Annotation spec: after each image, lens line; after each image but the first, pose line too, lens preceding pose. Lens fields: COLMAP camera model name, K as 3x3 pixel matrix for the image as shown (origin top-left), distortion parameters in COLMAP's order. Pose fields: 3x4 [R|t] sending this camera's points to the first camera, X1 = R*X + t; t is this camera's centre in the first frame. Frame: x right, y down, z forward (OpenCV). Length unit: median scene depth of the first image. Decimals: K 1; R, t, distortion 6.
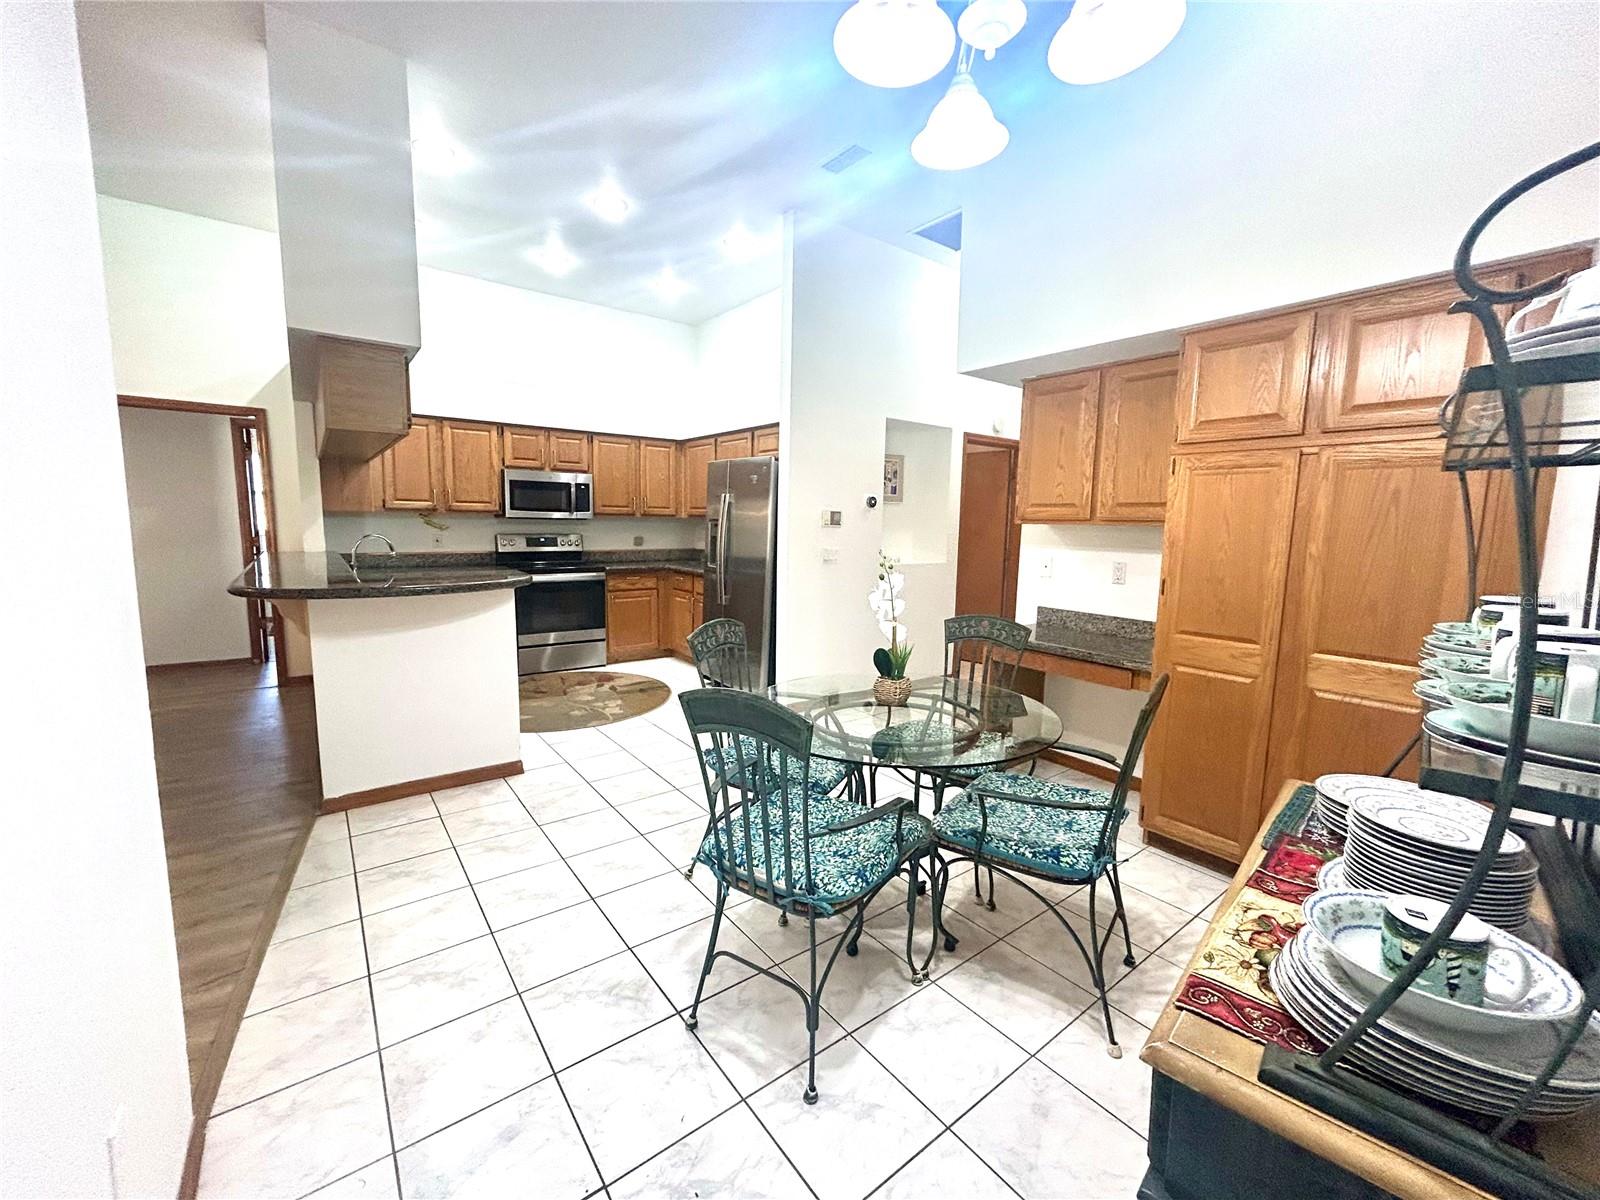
lens RADIAL K [[645.1, 0, 800.7], [0, 645.1, 596.5], [0, 0, 1]] dist [-0.001153, 0.001005]
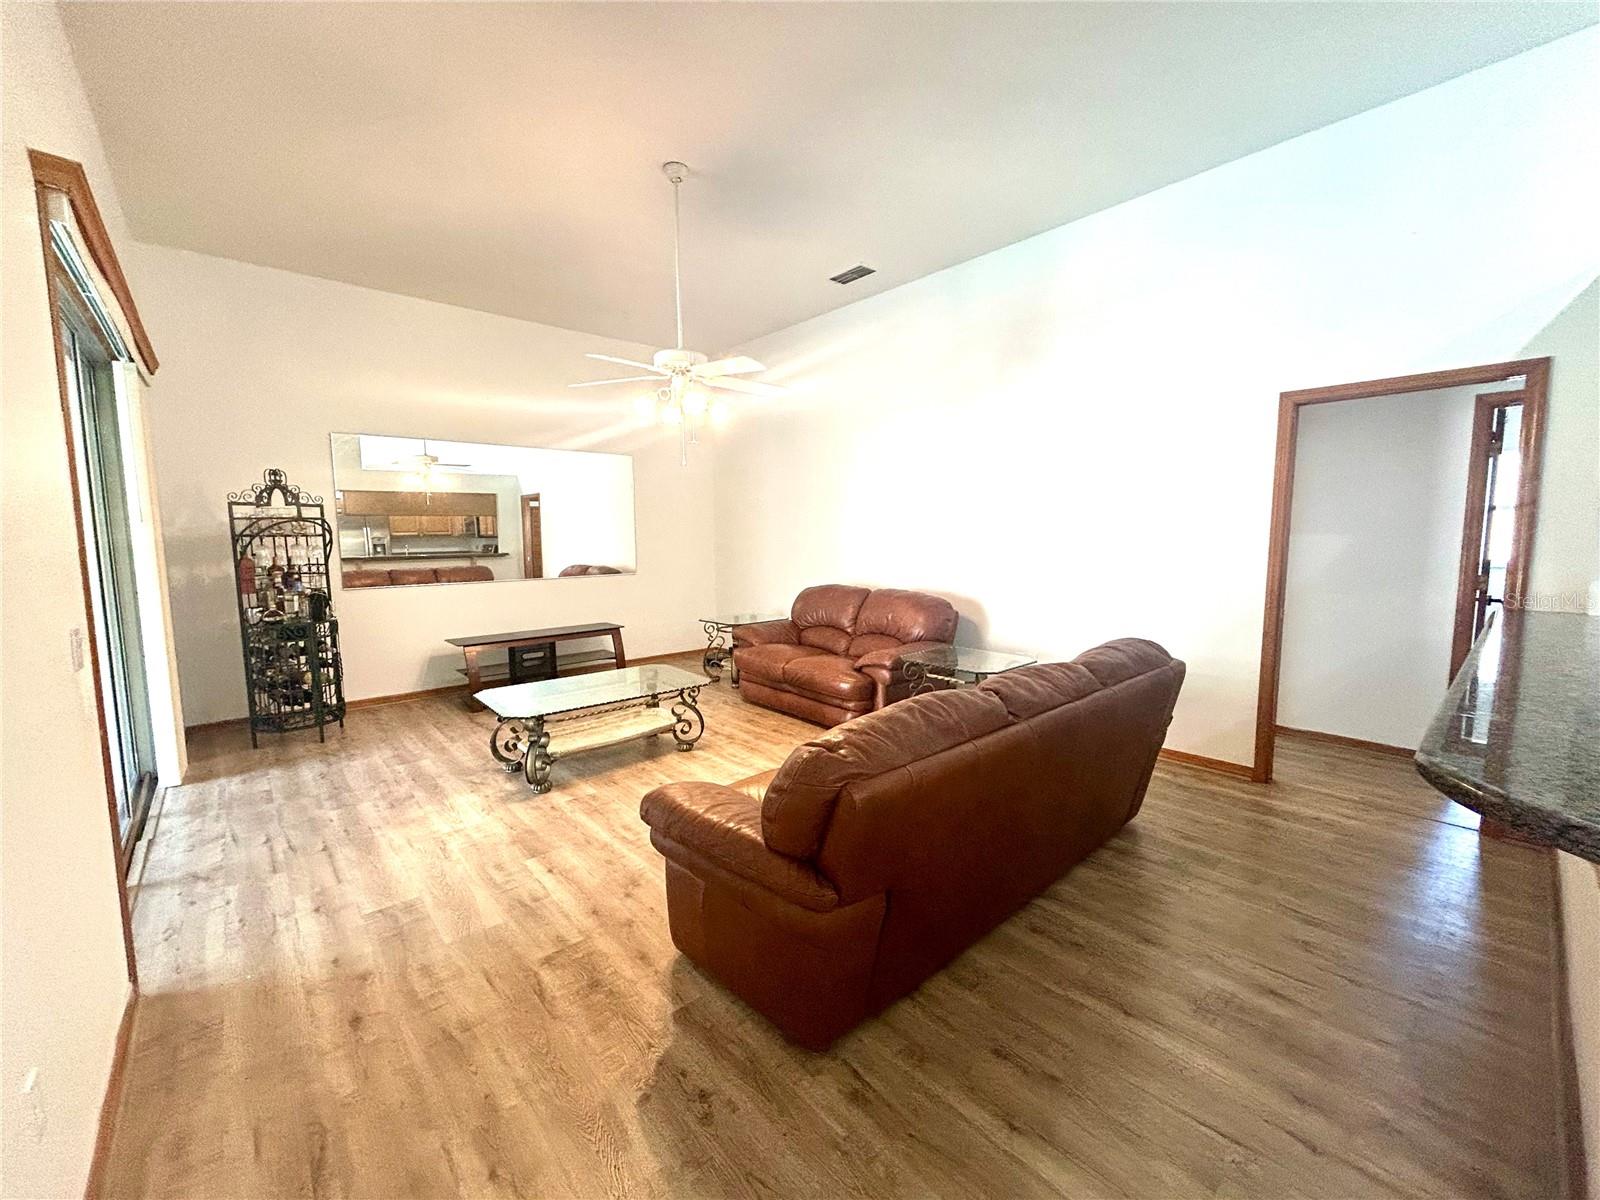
lens RADIAL K [[645.1, 0, 804.6], [0, 645.1, 603.8], [0, 0, 1]] dist [-0.001153, 0.001005]
pose [[0.068682, 0.088191, -0.993733, -0.250773], [-0.108853, 0.990800, 0.080408, -0.043130], [0.991682, 0.102648, 0.077650, 0.280990]]
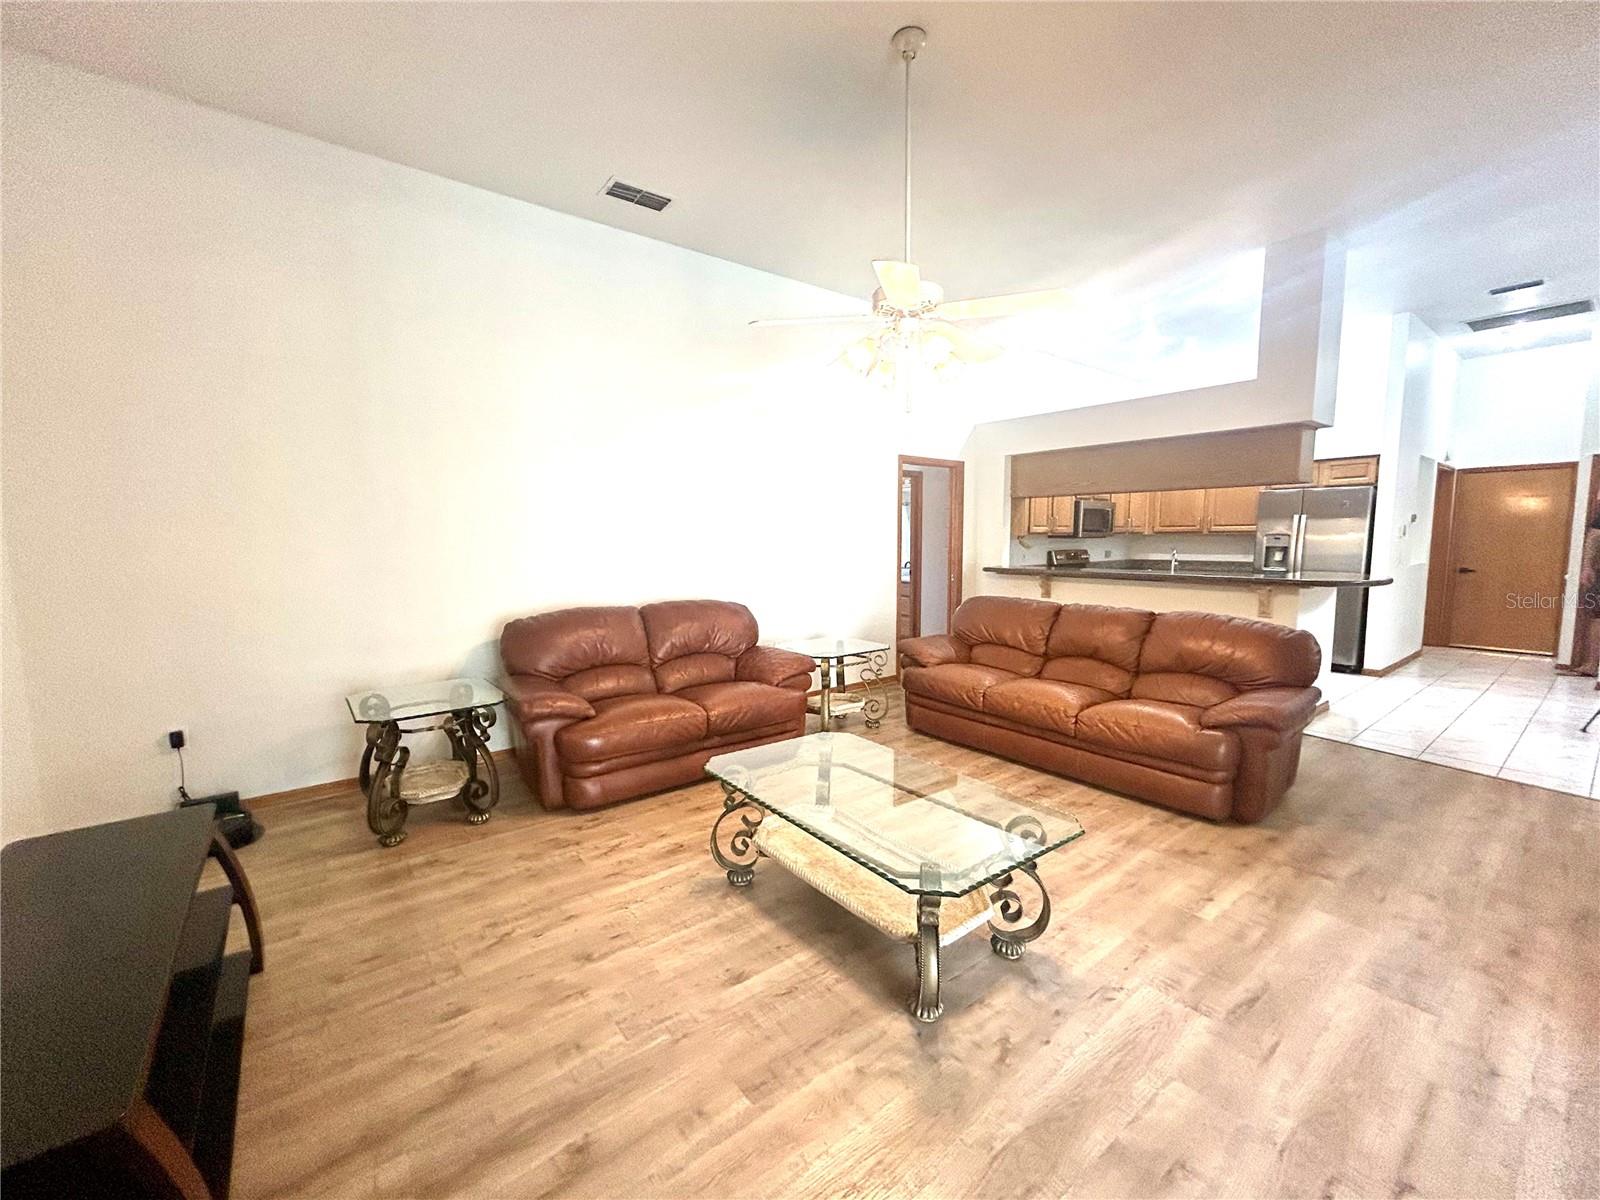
lens RADIAL K [[645.1, 0, 801.4], [0, 645.1, 598.1], [0, 0, 1]] dist [-0.001153, 0.001005]
pose [[0.999607, -0.027887, -0.002934, -0.994304], [0.027806, 0.999306, -0.024782, 0.015458], [0.003623, 0.024691, 0.999689, -0.288978]]
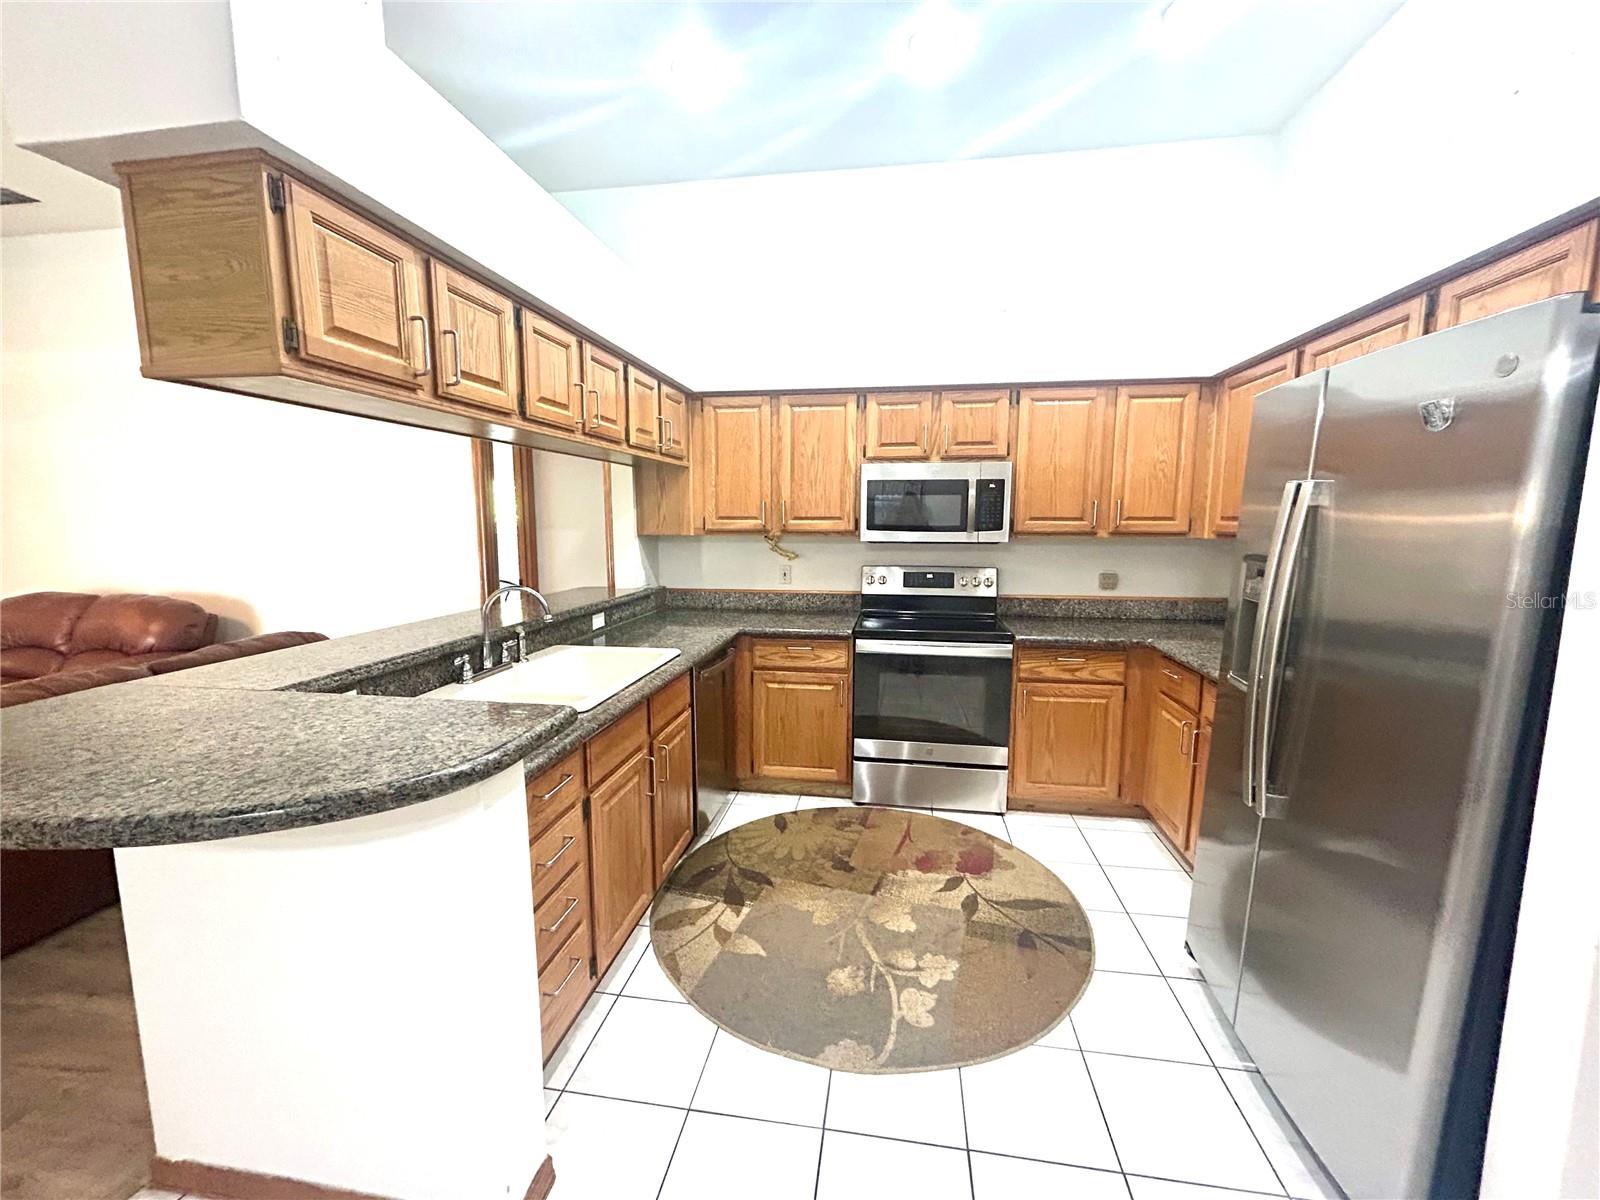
lens RADIAL K [[645.1, 0, 802.5], [0, 645.1, 600.1], [0, 0, 1]] dist [-0.001153, 0.001005]
pose [[0.689750, 0.071251, -0.720533, -0.045484], [-0.075021, 0.996823, 0.026756, -0.077512], [0.720150, 0.035601, 0.692904, 0.523823]]
